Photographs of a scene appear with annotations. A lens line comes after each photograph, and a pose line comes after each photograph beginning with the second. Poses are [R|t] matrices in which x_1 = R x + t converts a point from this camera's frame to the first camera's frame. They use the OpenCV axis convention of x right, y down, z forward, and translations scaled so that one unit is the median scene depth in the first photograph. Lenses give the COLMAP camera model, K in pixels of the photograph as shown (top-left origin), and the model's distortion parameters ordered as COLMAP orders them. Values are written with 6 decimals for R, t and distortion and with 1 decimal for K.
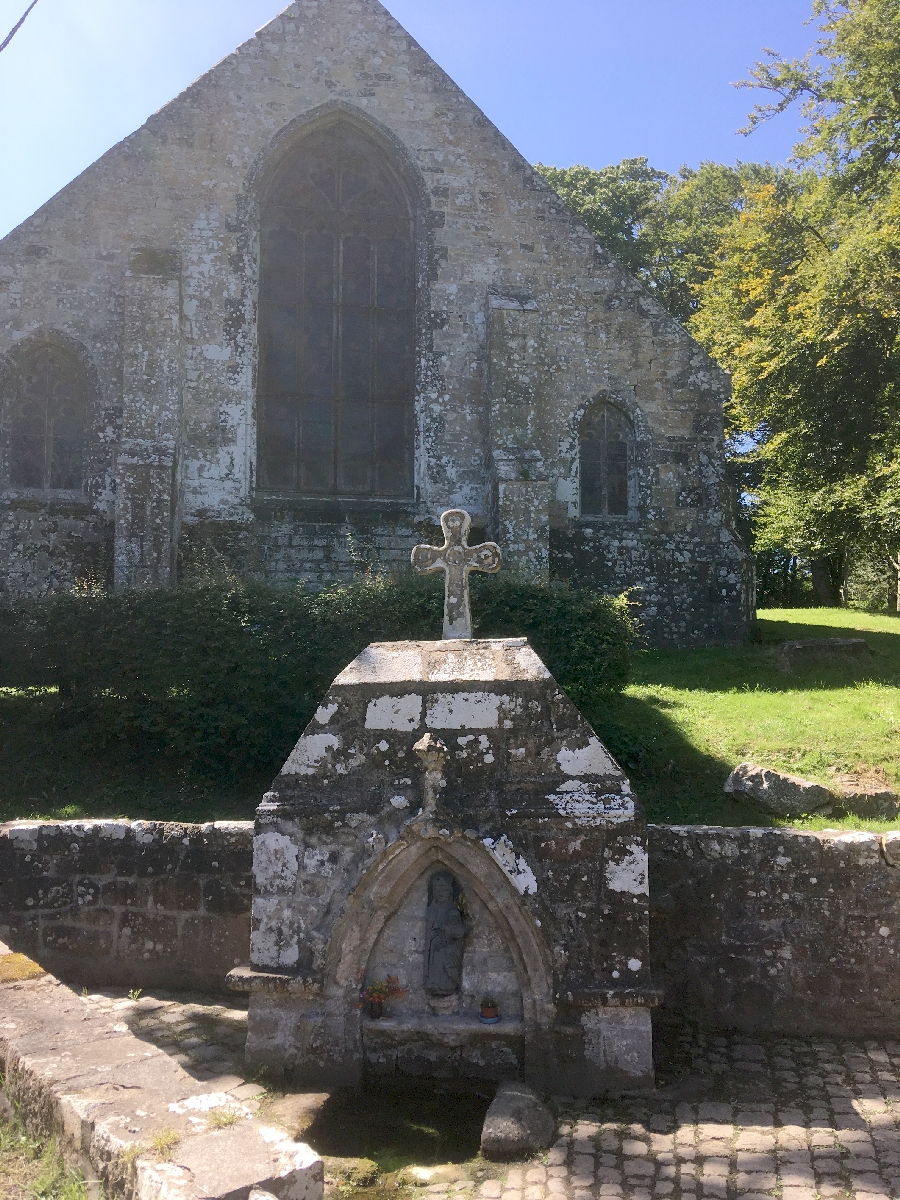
lens RADIAL K [[1012.6, 0, 450.5], [0, 1012.6, 603.2], [0, 0, 1]] dist [0.106311, -0.164156]
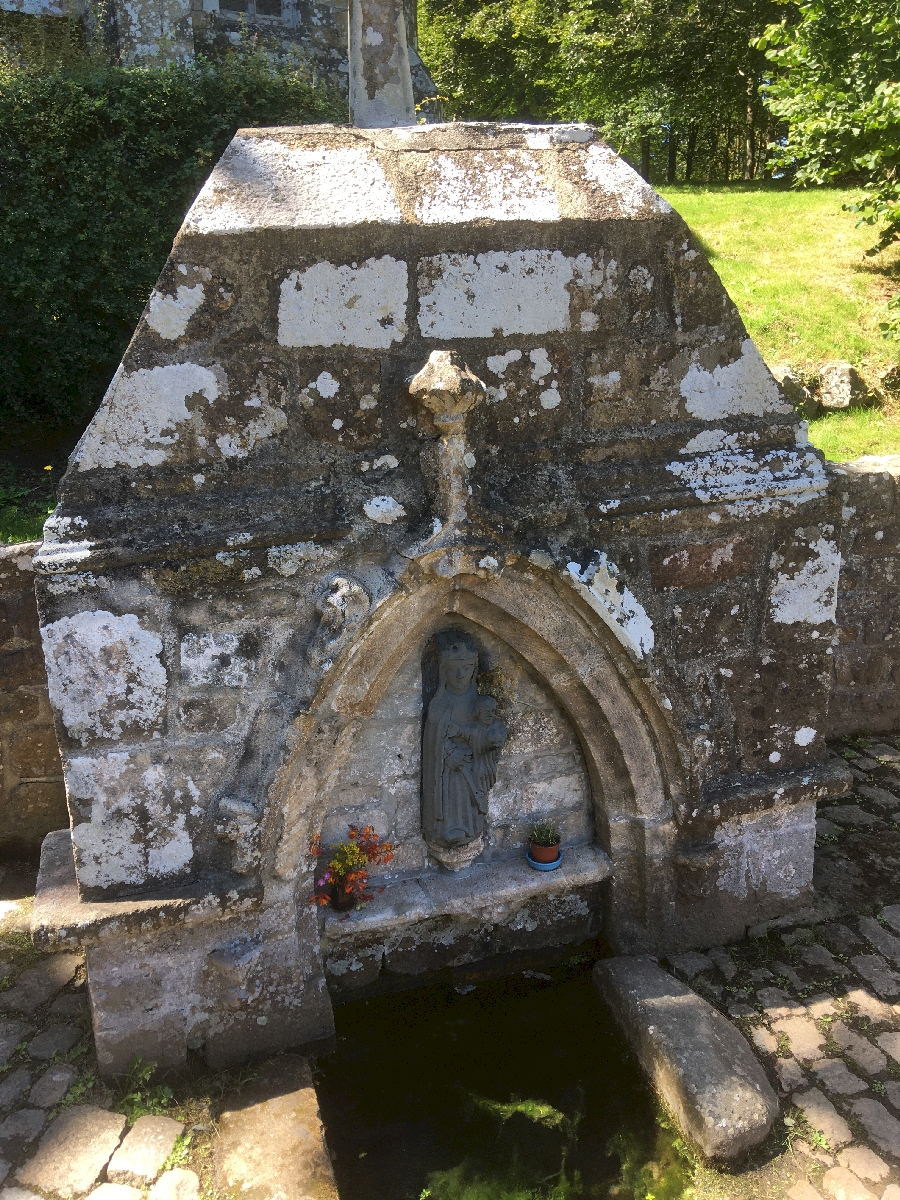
lens RADIAL K [[1012.6, 0, 450.5], [0, 1012.6, 603.2], [0, 0, 1]] dist [0.106311, -0.164156]
pose [[0.901777, -0.151734, 0.404691, -0.212033], [-0.012134, 0.927091, 0.374640, 0.064781], [-0.432031, -0.342752, 0.834188, 0.596971]]
